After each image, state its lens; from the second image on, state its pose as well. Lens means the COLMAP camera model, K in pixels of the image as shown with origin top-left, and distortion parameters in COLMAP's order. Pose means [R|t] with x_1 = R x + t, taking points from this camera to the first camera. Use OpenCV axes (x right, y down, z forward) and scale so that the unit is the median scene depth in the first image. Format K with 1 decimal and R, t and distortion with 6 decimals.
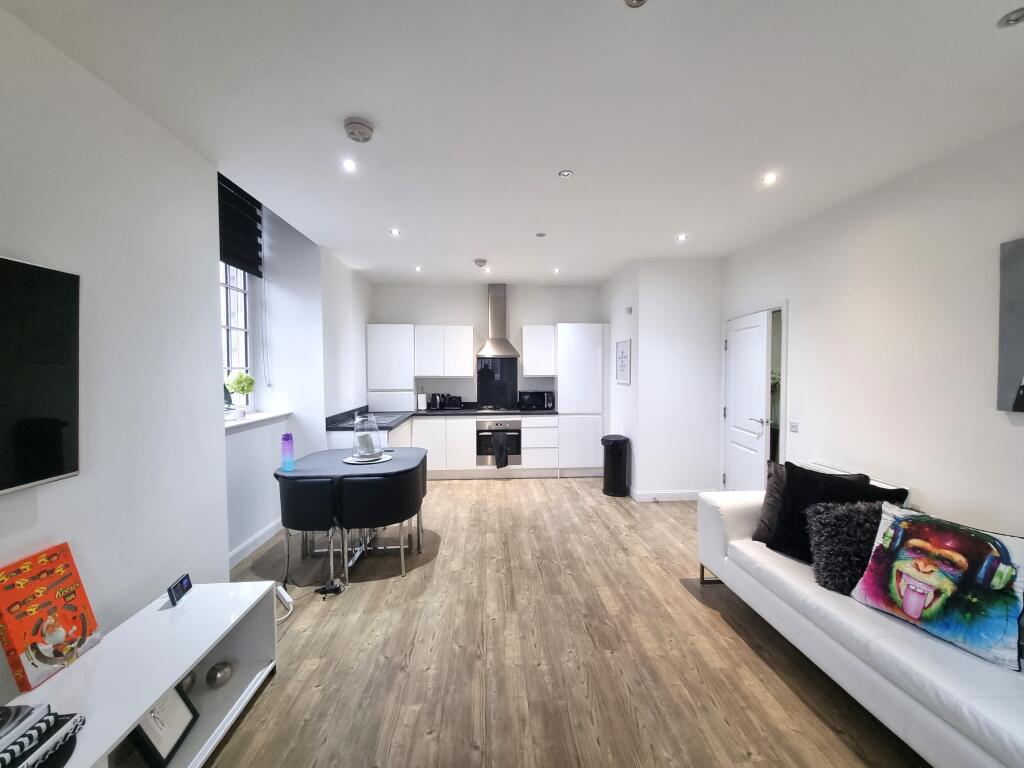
lens RADIAL K [[415.1, 0, 516.1], [0, 415.1, 384.9], [0, 0, 1]] dist [0.002952, -0.001159]
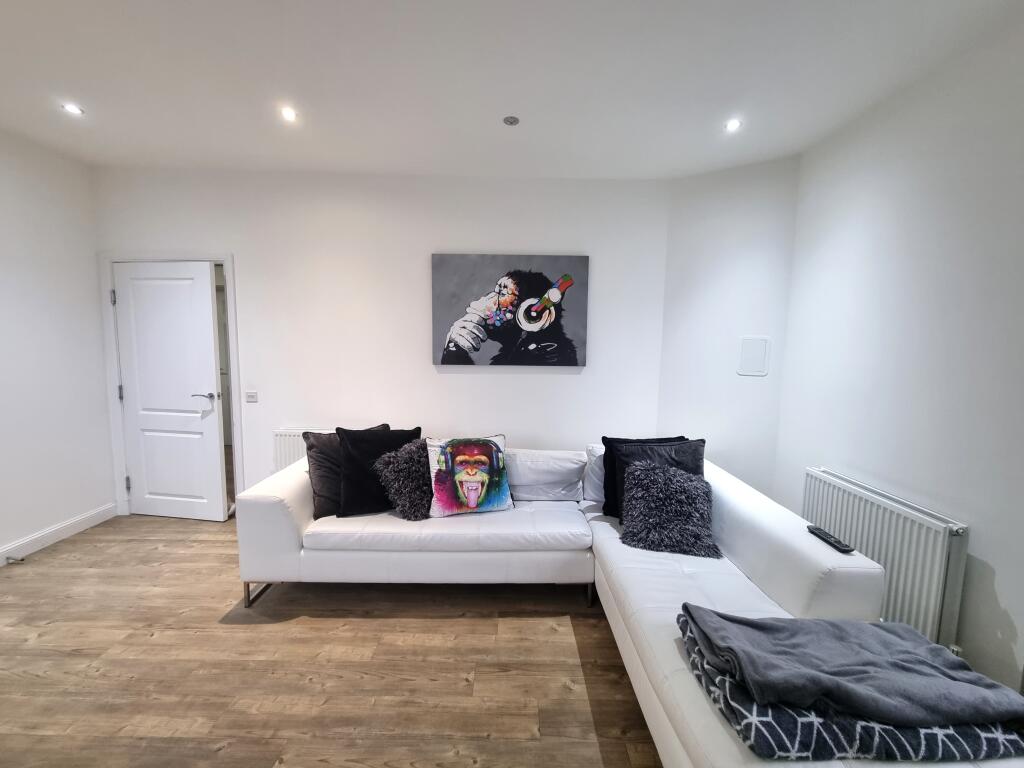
lens RADIAL K [[415.1, 0, 513.5], [0, 415.1, 384.9], [0, 0, 1]] dist [0.002952, -0.001159]
pose [[0.060750, -0.094119, 0.993706, -0.338614], [0.018796, 0.995476, 0.093138, -0.001504], [-0.997976, 0.013020, 0.062244, 0.579052]]
